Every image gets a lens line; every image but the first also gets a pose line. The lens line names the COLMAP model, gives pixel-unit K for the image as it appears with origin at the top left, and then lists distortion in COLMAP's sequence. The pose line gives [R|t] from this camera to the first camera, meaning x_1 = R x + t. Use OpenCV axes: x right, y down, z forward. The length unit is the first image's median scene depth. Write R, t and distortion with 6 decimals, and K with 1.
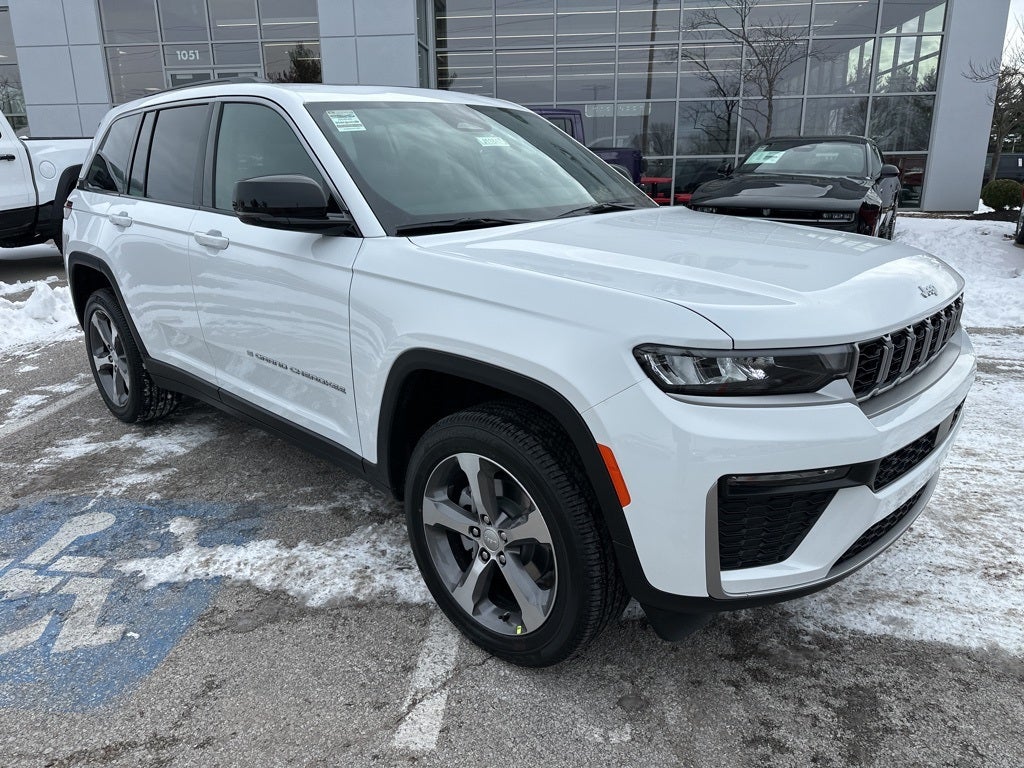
lens RADIAL K [[722.6, 0, 509.9], [0, 722.6, 384.3], [0, 0, 1]] dist [0.031696, -0.039671]
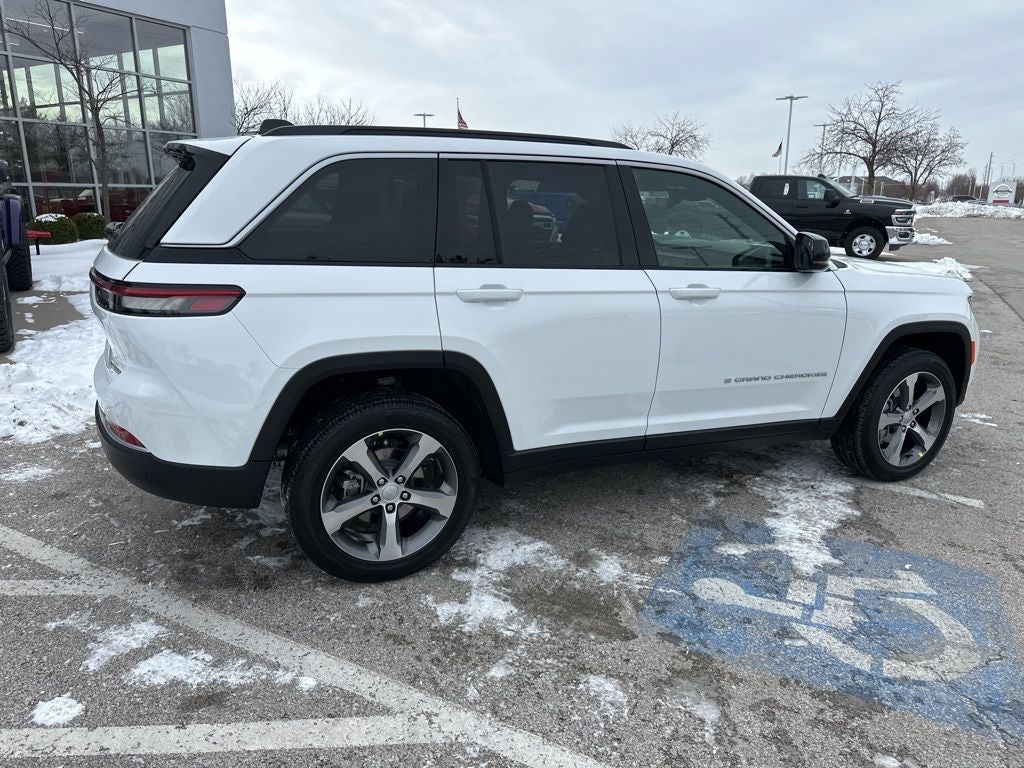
lens RADIAL K [[719.2, 0, 510.7], [0, 719.2, 376.6], [0, 0, 1]] dist [0.039463, -0.044710]
pose [[0.368838, -0.212485, 0.904880, -1.715795], [0.247943, 0.960736, 0.124537, -0.314367], [-0.895814, 0.178425, 0.407041, 0.916646]]
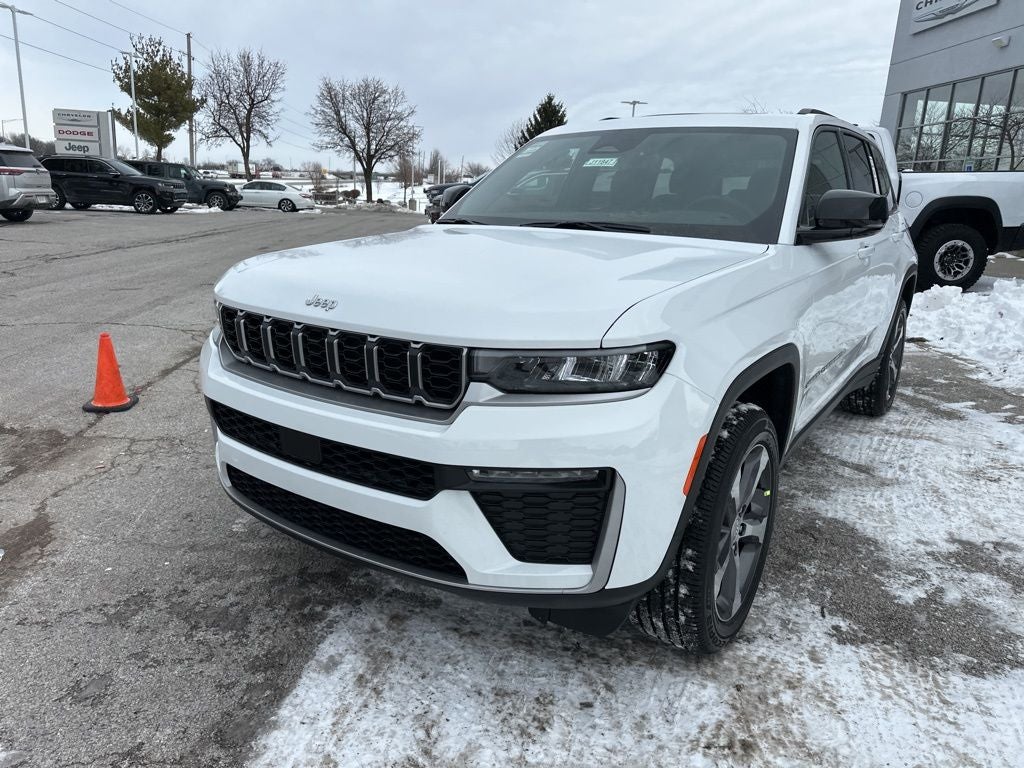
lens RADIAL K [[718.2, 0, 510.0], [0, 718.2, 383.7], [0, 0, 1]] dist [0.043224, -0.050793]
pose [[0.143379, 0.270992, -0.951843, 1.193635], [-0.318476, 0.923255, 0.214880, -0.243980], [0.937025, 0.272330, 0.218679, 0.810674]]
